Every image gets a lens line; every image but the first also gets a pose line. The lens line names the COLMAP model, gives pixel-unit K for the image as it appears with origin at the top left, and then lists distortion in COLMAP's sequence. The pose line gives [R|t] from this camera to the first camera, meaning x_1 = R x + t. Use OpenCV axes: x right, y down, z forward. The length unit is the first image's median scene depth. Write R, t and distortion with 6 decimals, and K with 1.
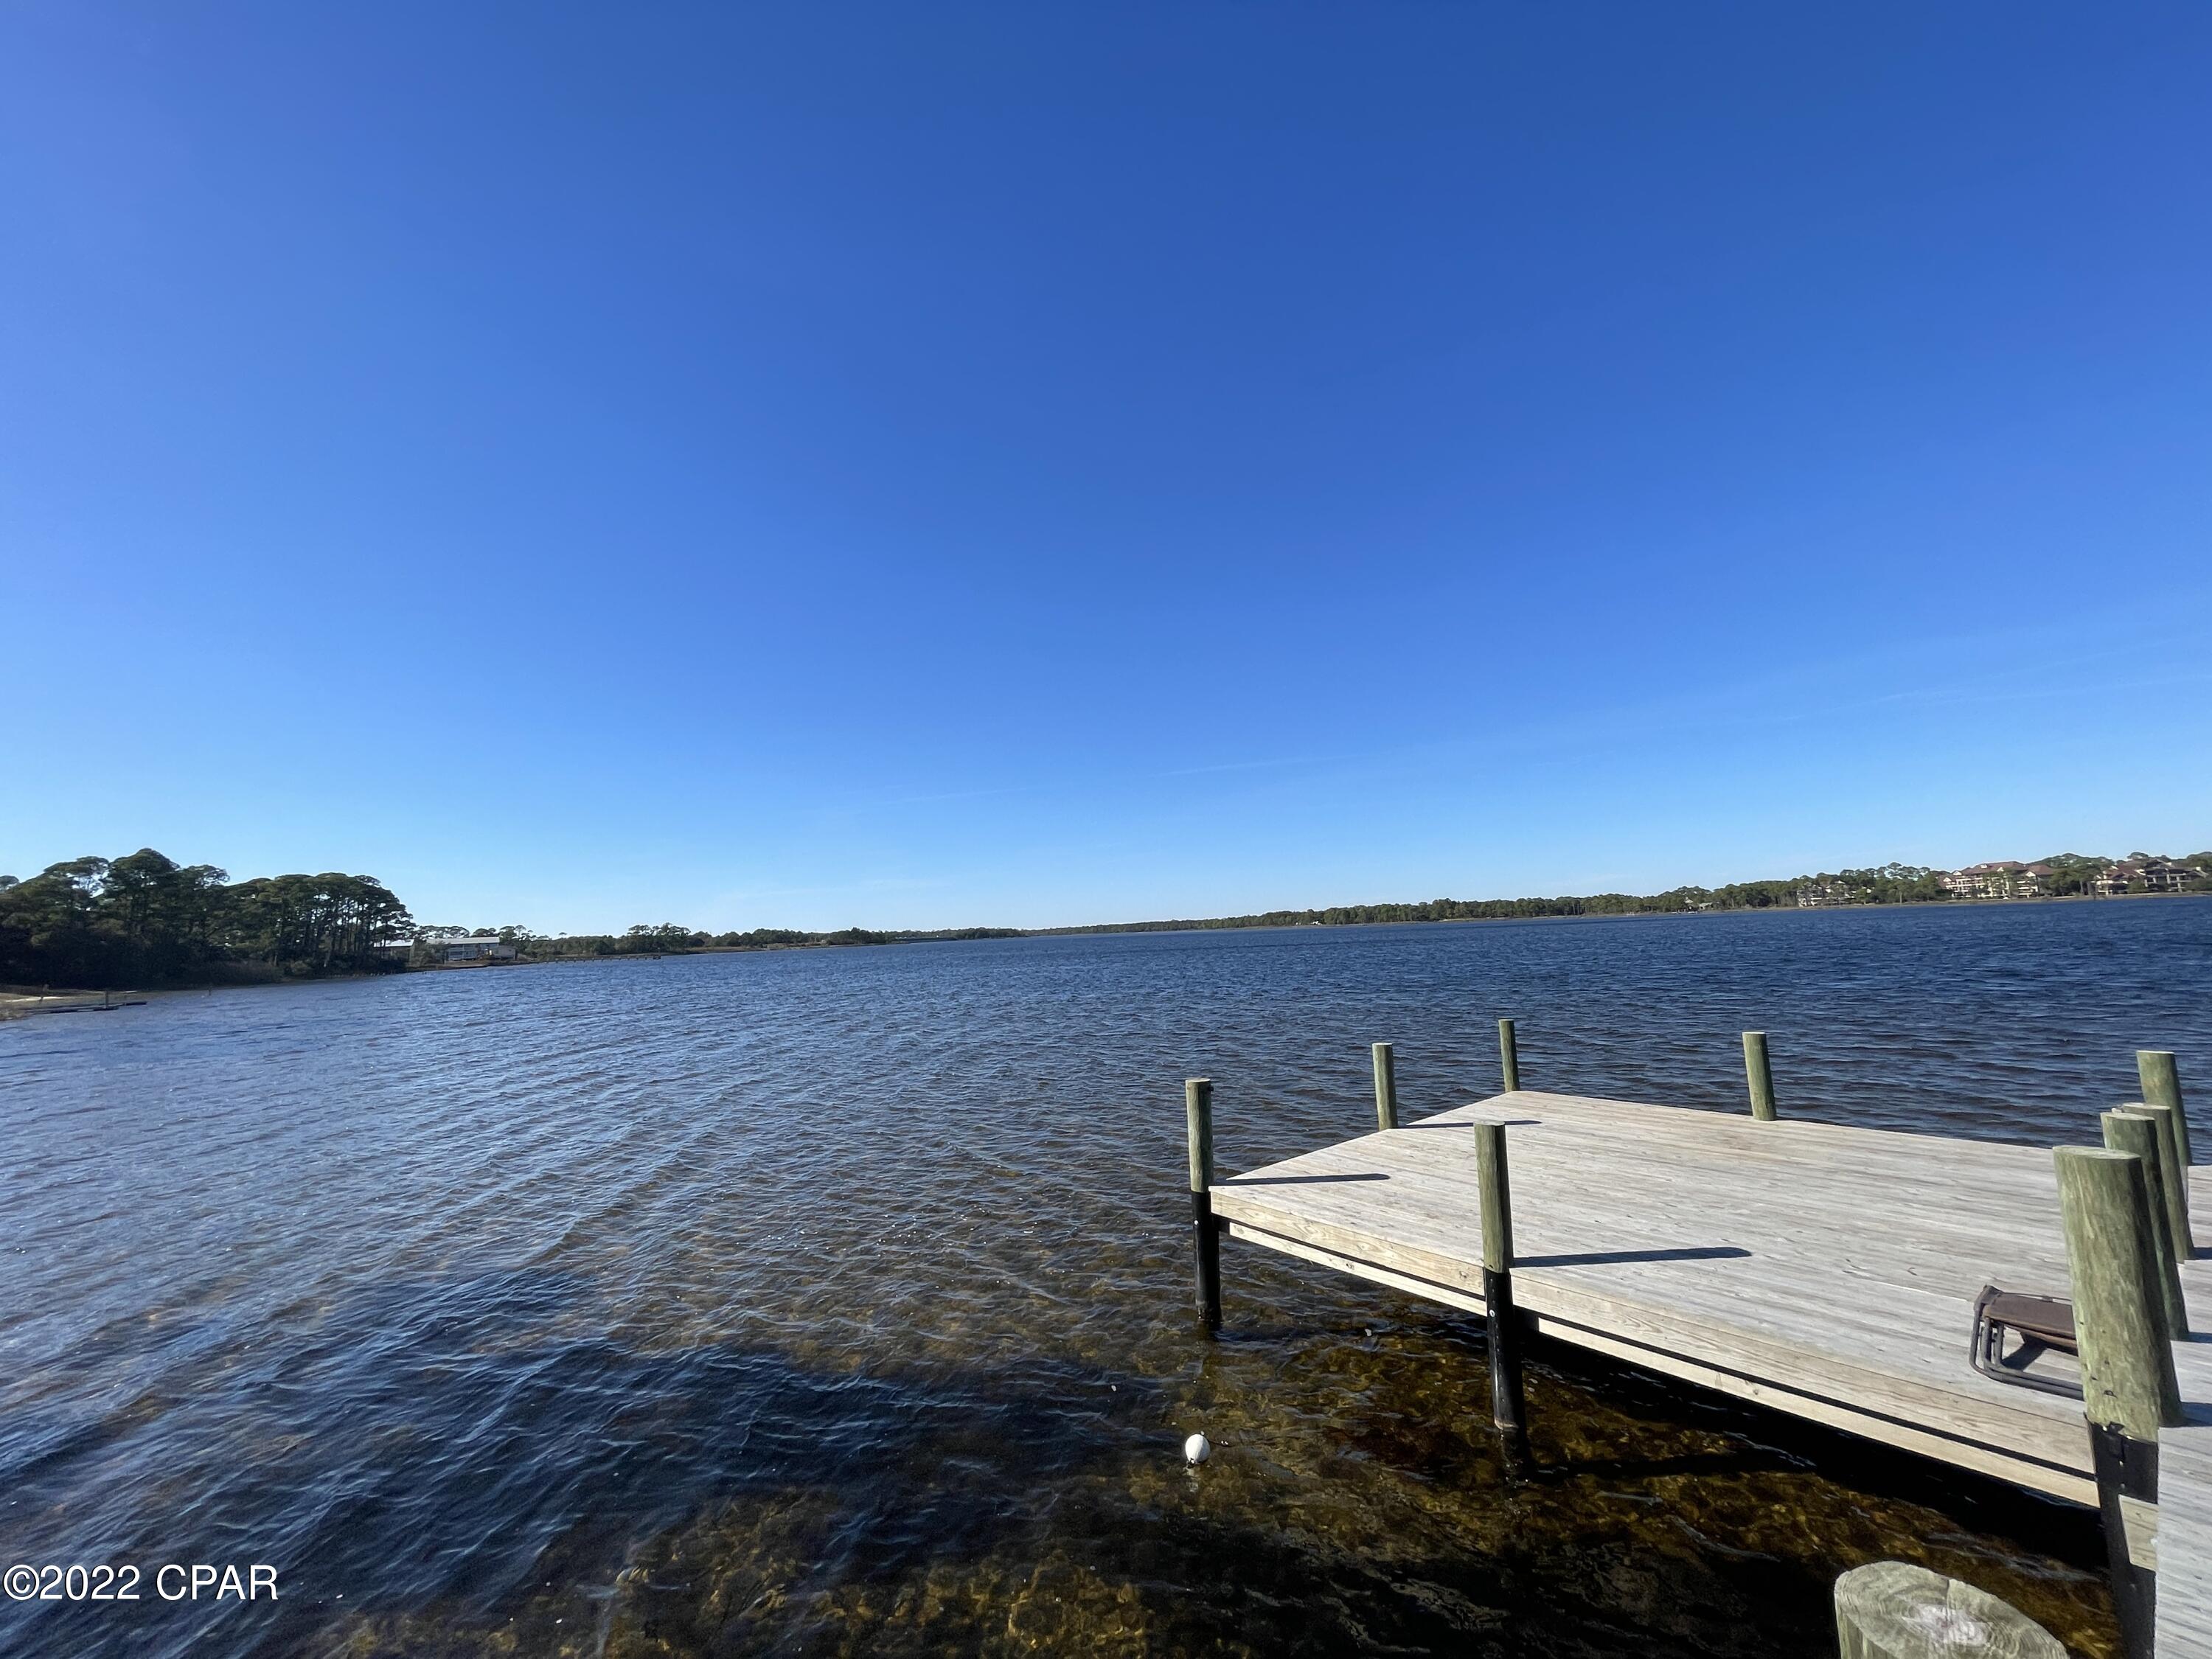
lens RADIAL K [[906.8, 0, 1106.0], [0, 906.8, 829.5], [0, 0, 1]] dist [-0.000129, 0.000588]
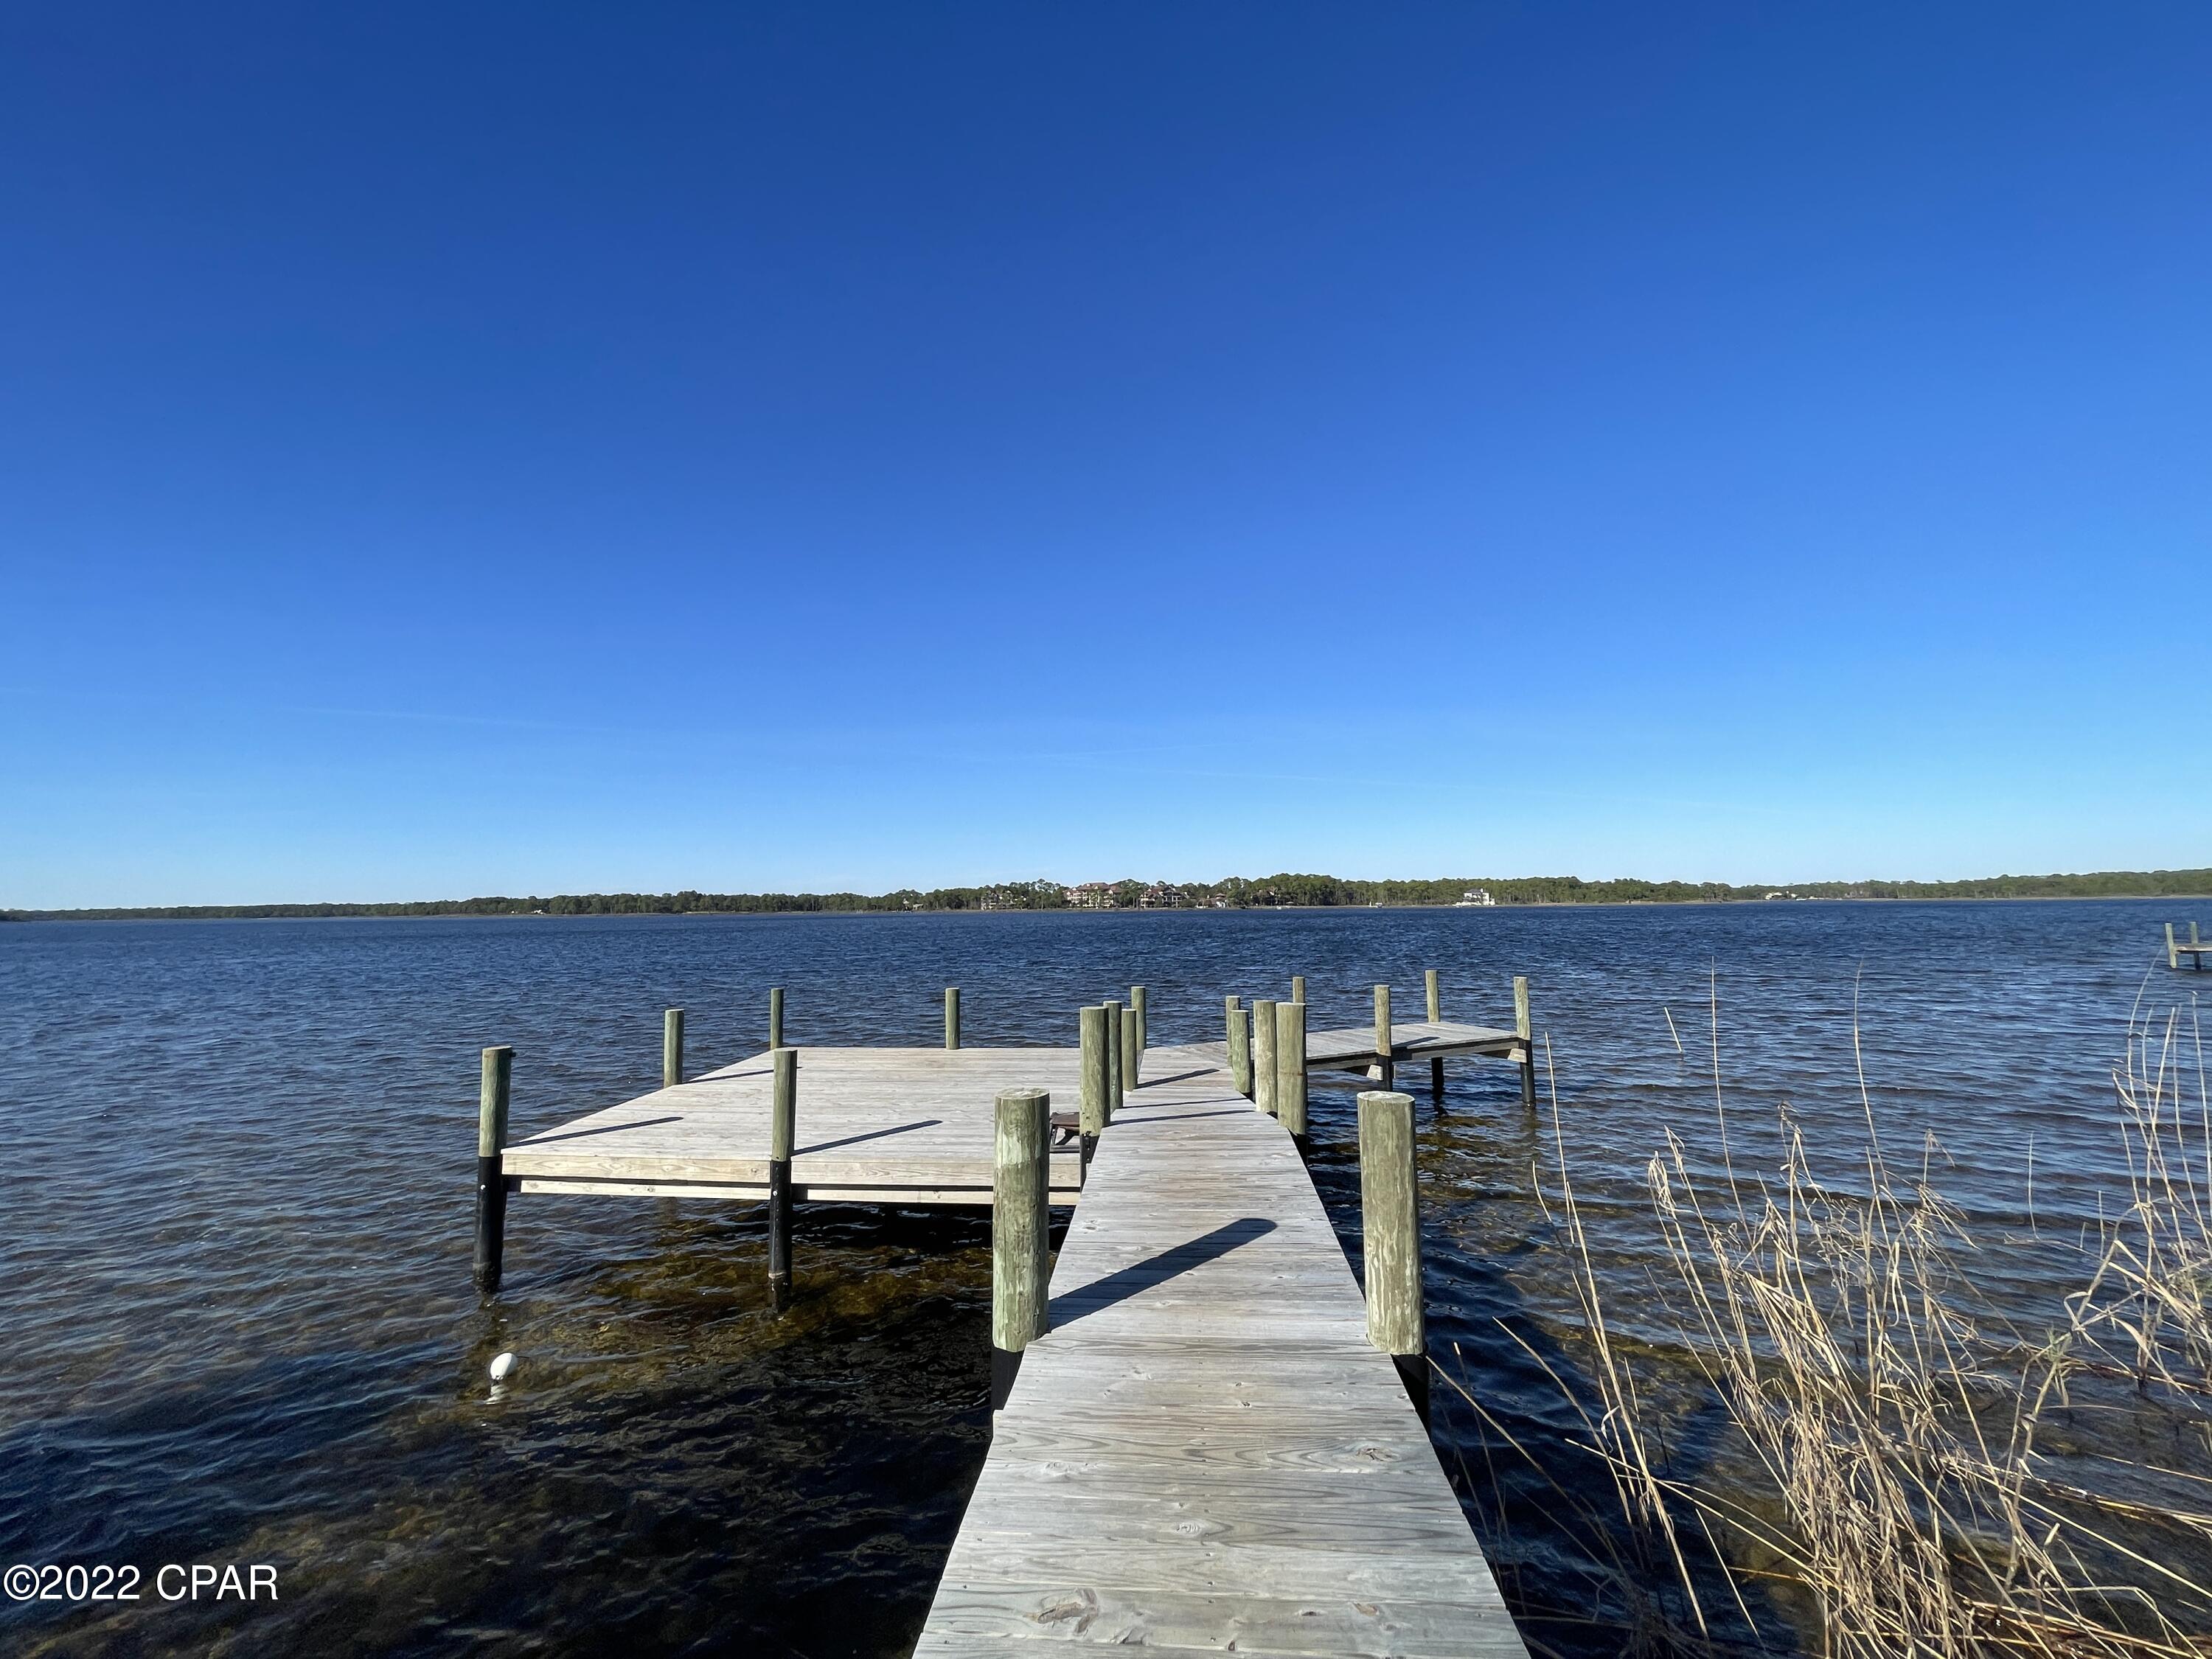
lens RADIAL K [[906.8, 0, 1106.0], [0, 906.8, 829.5], [0, 0, 1]] dist [-0.000129, 0.000588]
pose [[0.704484, 0.093720, 0.703504, -0.130635], [-0.098042, 0.994590, -0.034320, 0.002472], [-0.702915, -0.044795, 0.709862, -0.155579]]
